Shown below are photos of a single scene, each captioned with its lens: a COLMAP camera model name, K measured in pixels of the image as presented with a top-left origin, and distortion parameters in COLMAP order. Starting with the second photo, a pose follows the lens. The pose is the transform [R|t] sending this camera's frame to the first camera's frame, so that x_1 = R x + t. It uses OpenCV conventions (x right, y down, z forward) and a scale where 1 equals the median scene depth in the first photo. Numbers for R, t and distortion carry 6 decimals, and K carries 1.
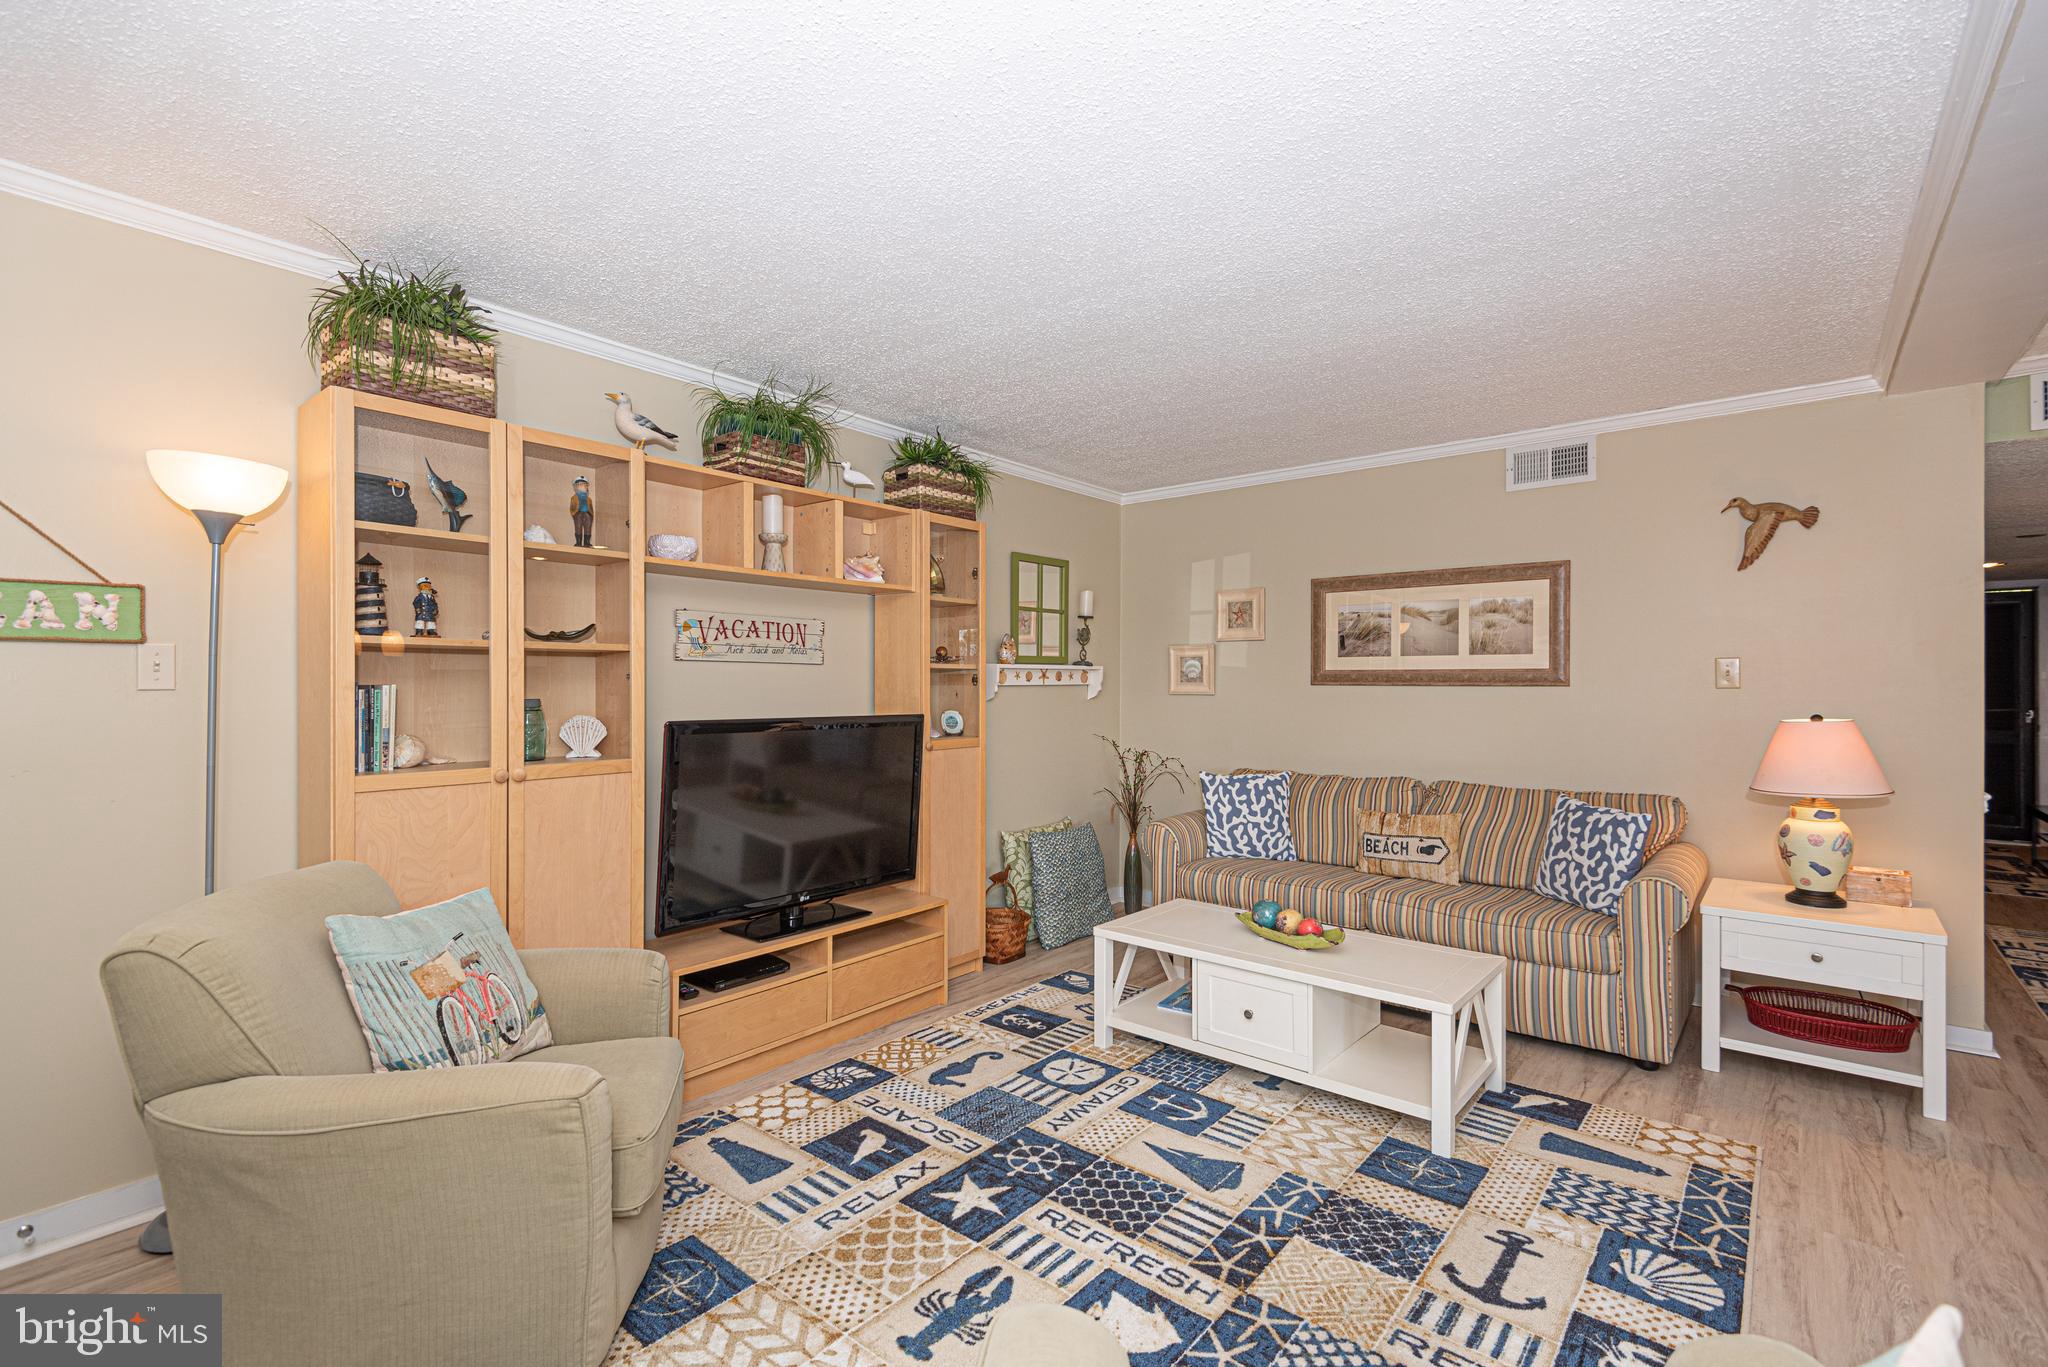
lens RADIAL K [[931.2, 0, 1052.2], [0, 931.2, 682.3], [0, 0, 1]] dist [0.020645, -0.012653]
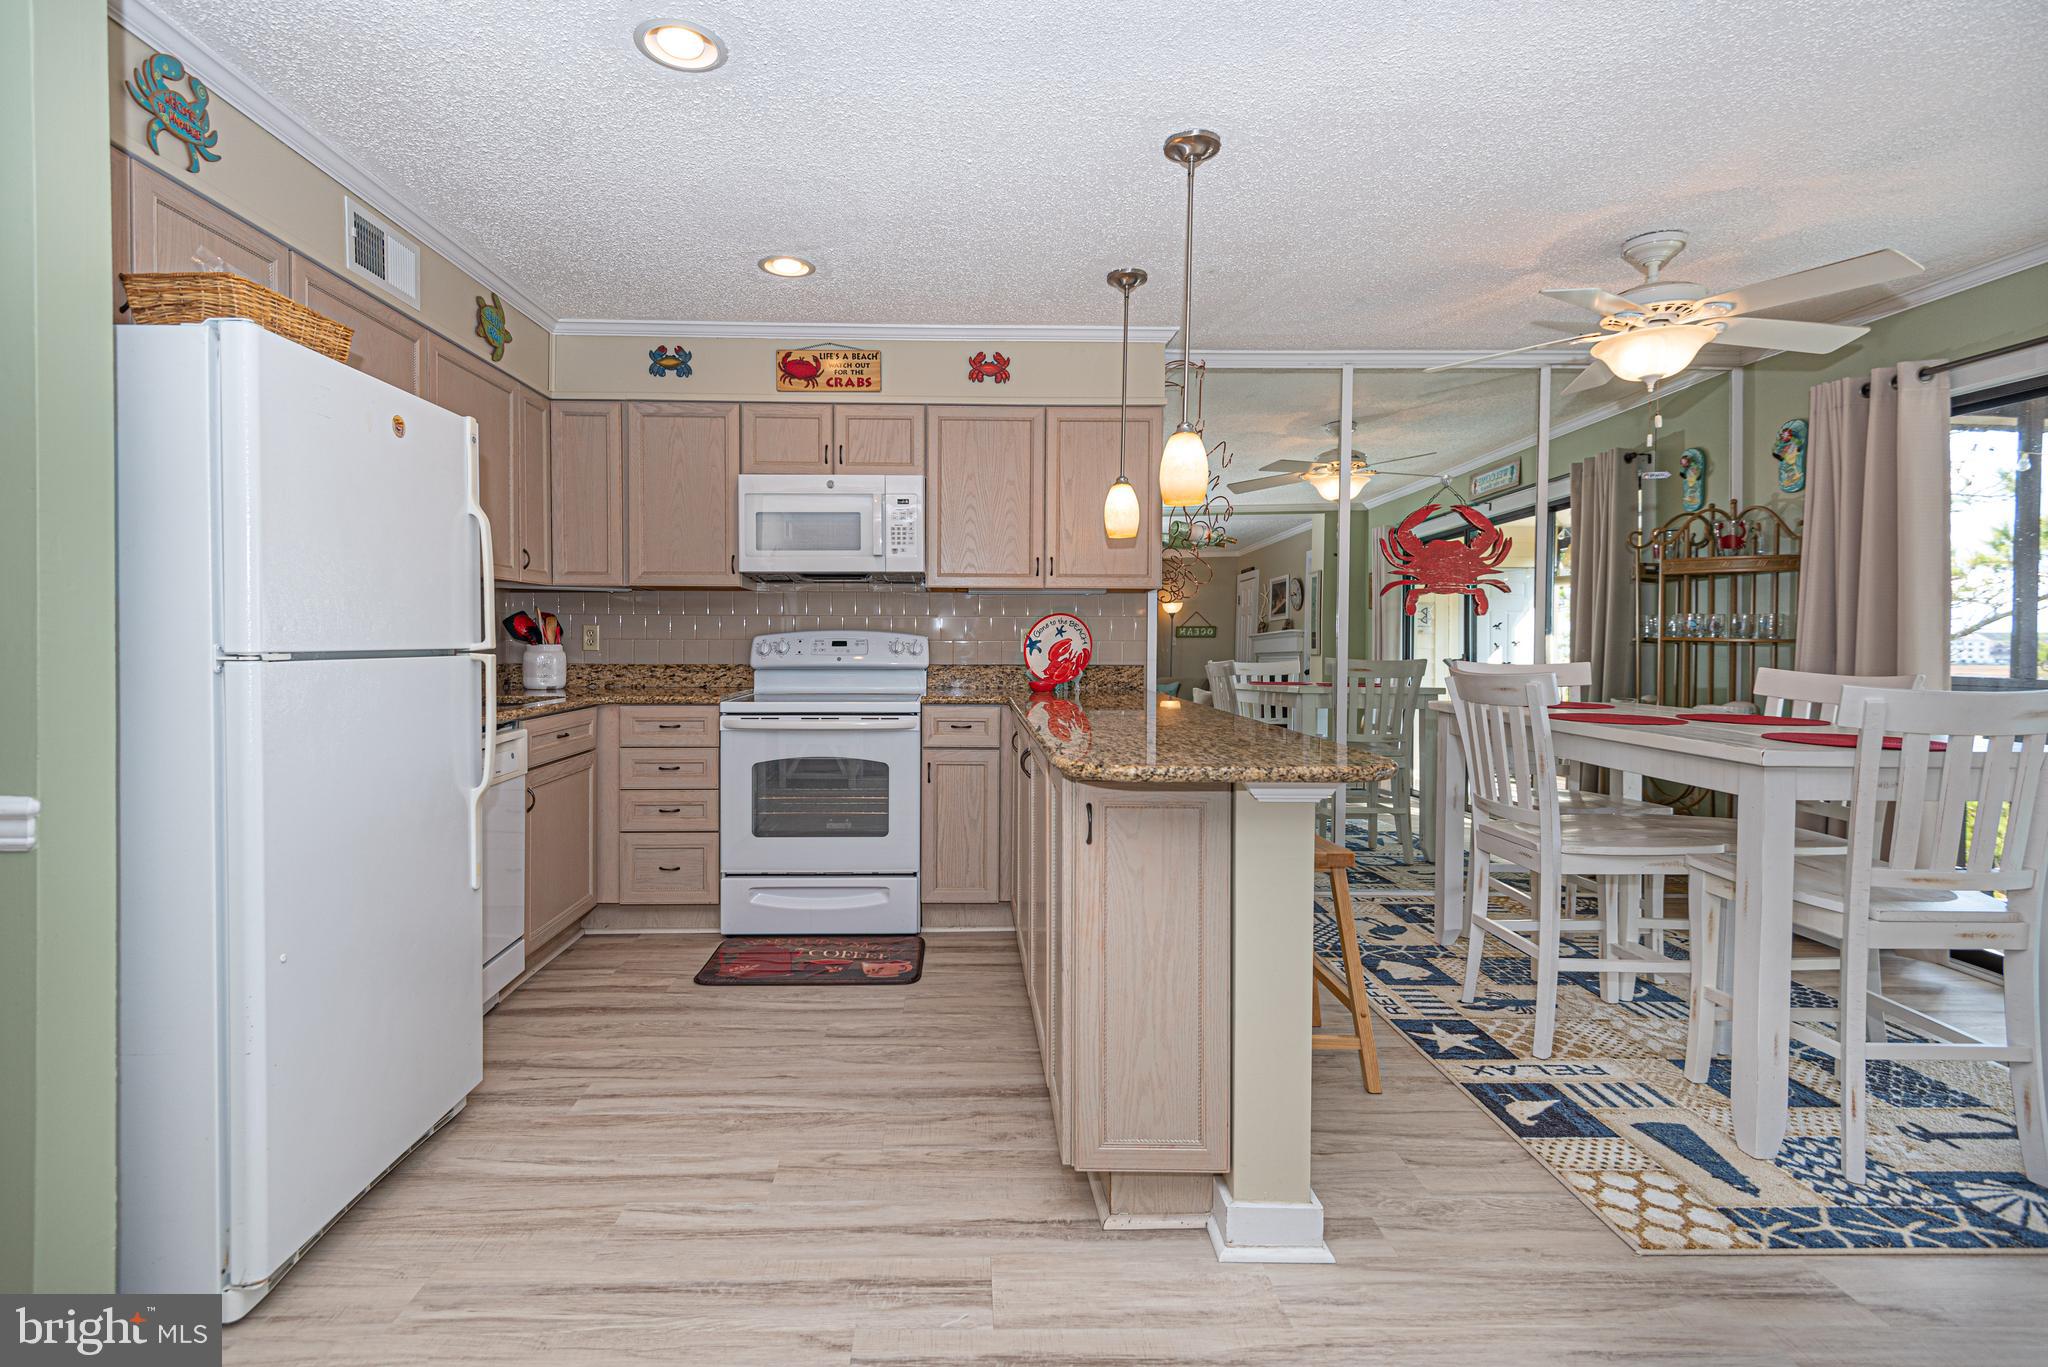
lens RADIAL K [[931.2, 0, 967.1], [0, 931.2, 655.6], [0, 0, 1]] dist [0.020645, -0.012653]
pose [[-0.620799, -0.018358, 0.783755, -0.516887], [-0.009715, 0.999829, 0.015724, 0.052999], [-0.783910, 0.002148, -0.620871, 1.835108]]
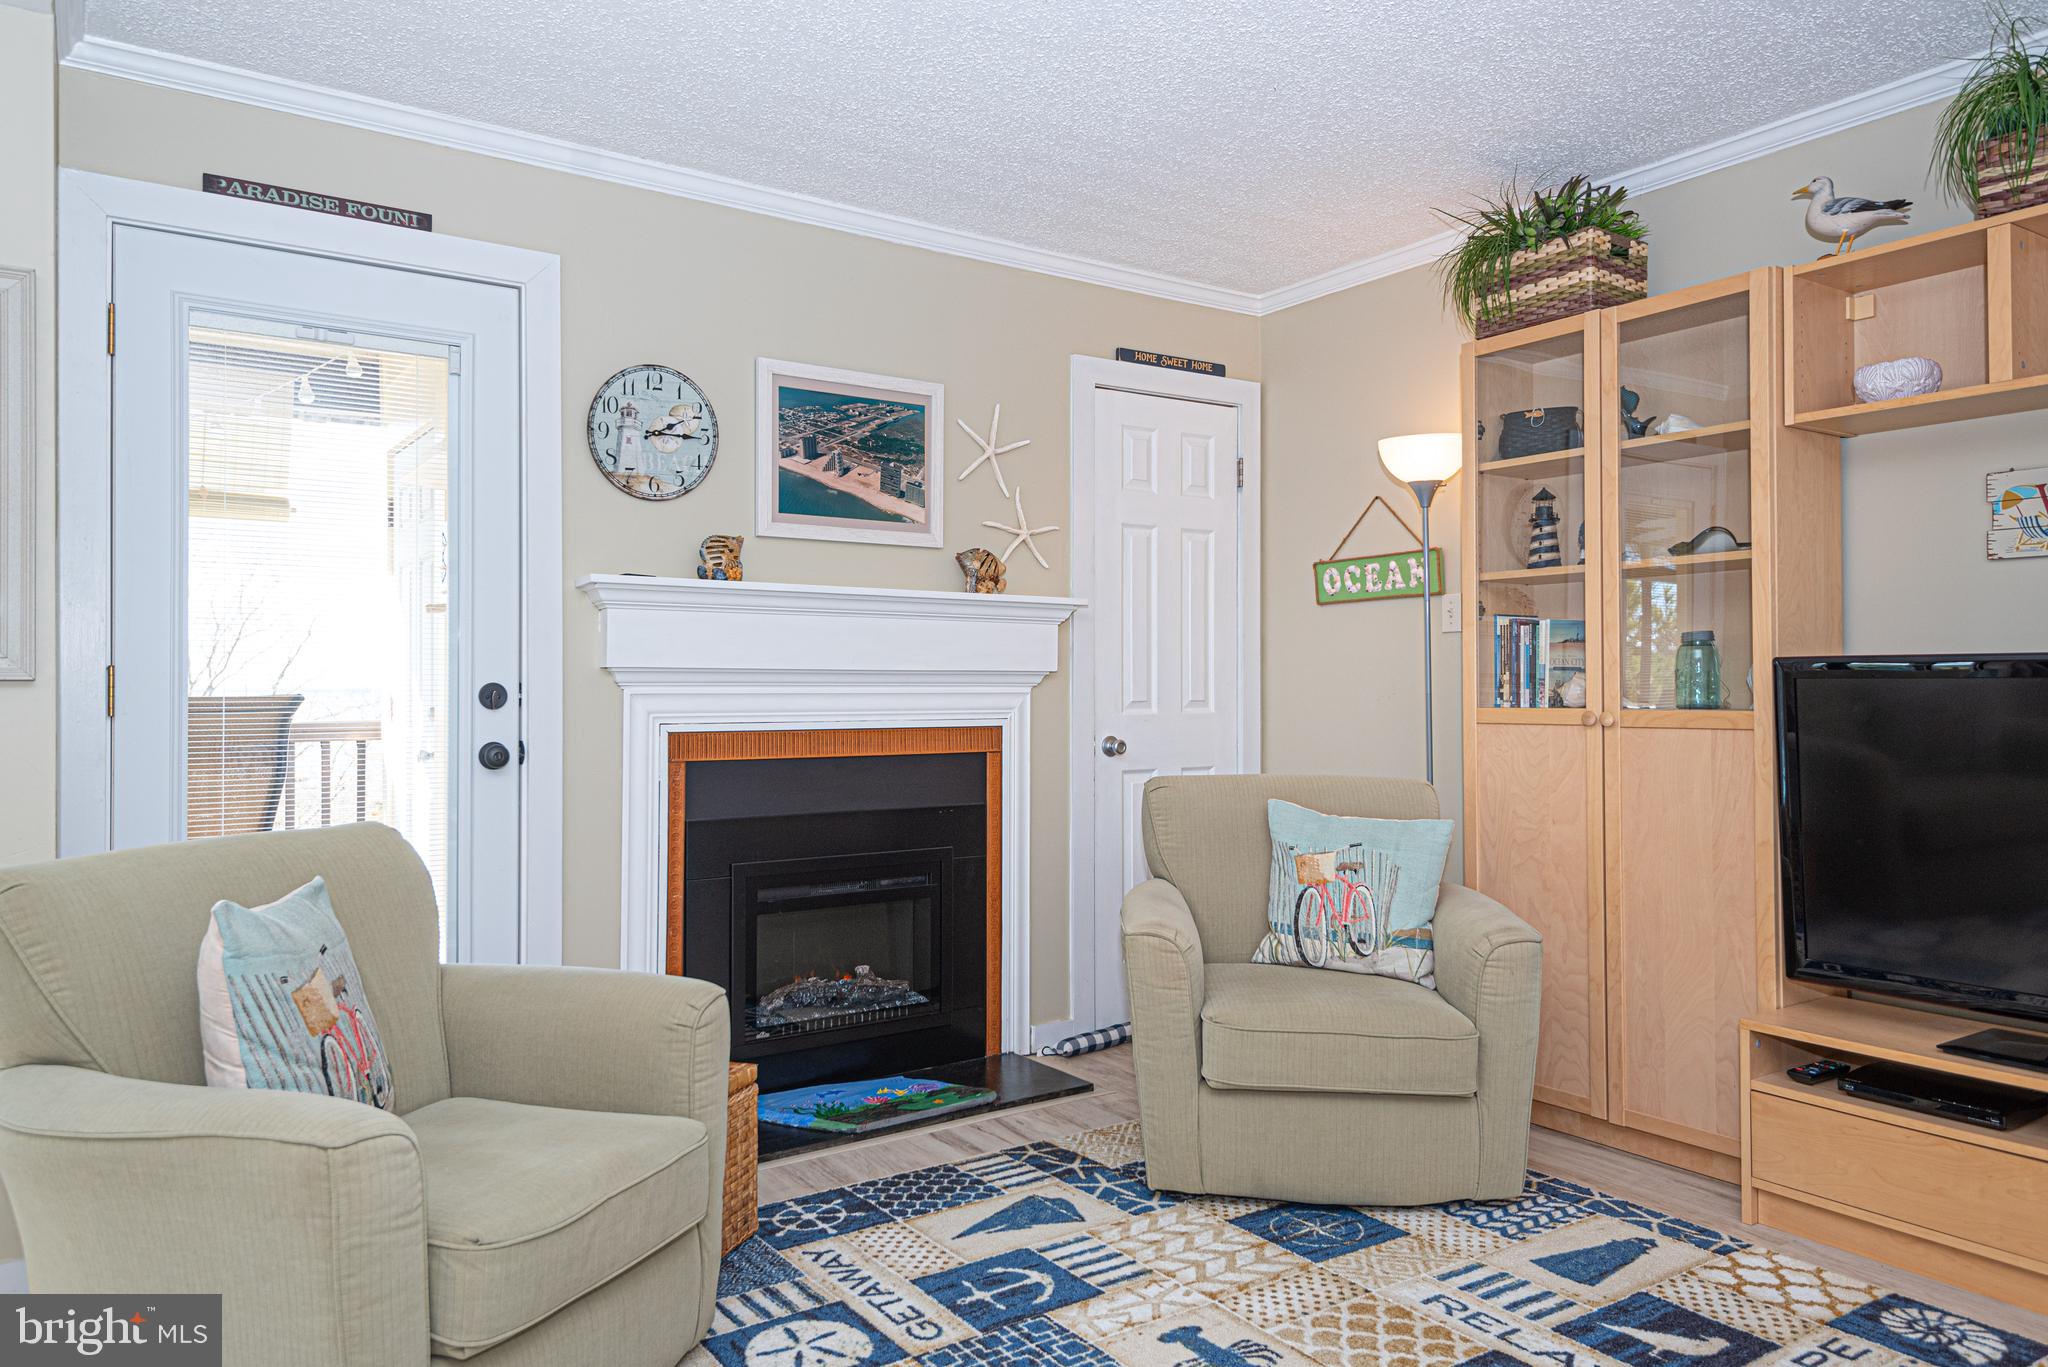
lens RADIAL K [[1377.7, 0, 1009.9], [0, 1377.7, 680.3], [0, 0, 1]] dist [0.045137, -0.008023]
pose [[-0.297581, -0.006951, -0.954671, 0.748511], [0.004291, 0.999954, -0.008618, 0.067887], [0.954687, -0.006661, -0.297538, 0.805175]]
